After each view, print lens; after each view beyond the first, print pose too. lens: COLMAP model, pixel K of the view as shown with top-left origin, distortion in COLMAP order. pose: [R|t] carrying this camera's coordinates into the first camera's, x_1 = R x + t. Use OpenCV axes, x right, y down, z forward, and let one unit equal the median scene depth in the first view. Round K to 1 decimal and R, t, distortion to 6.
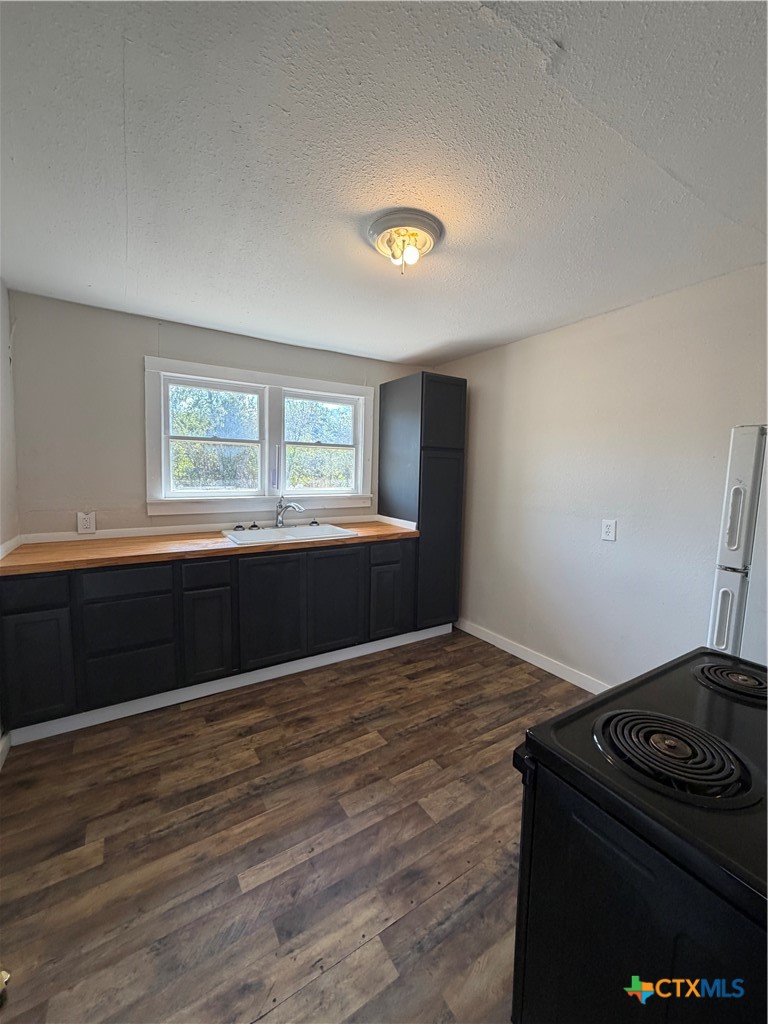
lens RADIAL K [[413.3, 0, 384.0], [0, 413.3, 512.0], [0, 0, 1]] dist [0.001664, 0.000221]
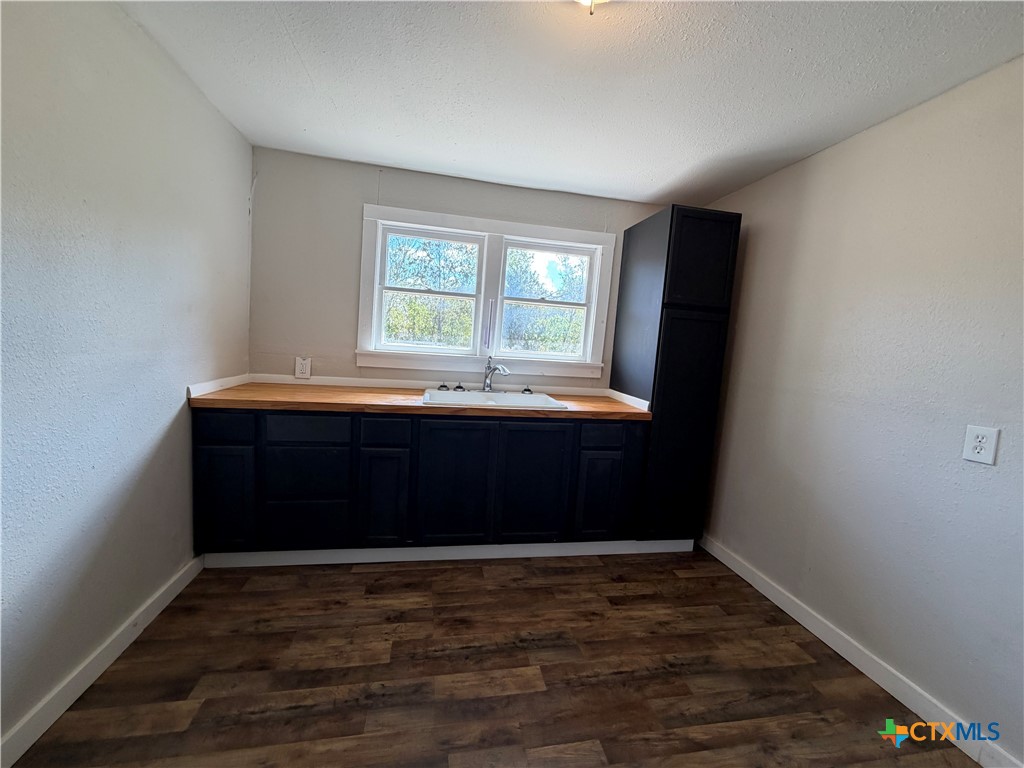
lens RADIAL K [[408.1, 0, 512.0], [0, 408.1, 384.0], [0, 0, 1]] dist [-0.001232, 0.000019]
pose [[0.927178, 0.083623, -0.365168, 0.135737], [-0.088420, 0.996077, 0.003598, 0.015180], [0.364036, 0.028952, 0.930935, 0.226720]]
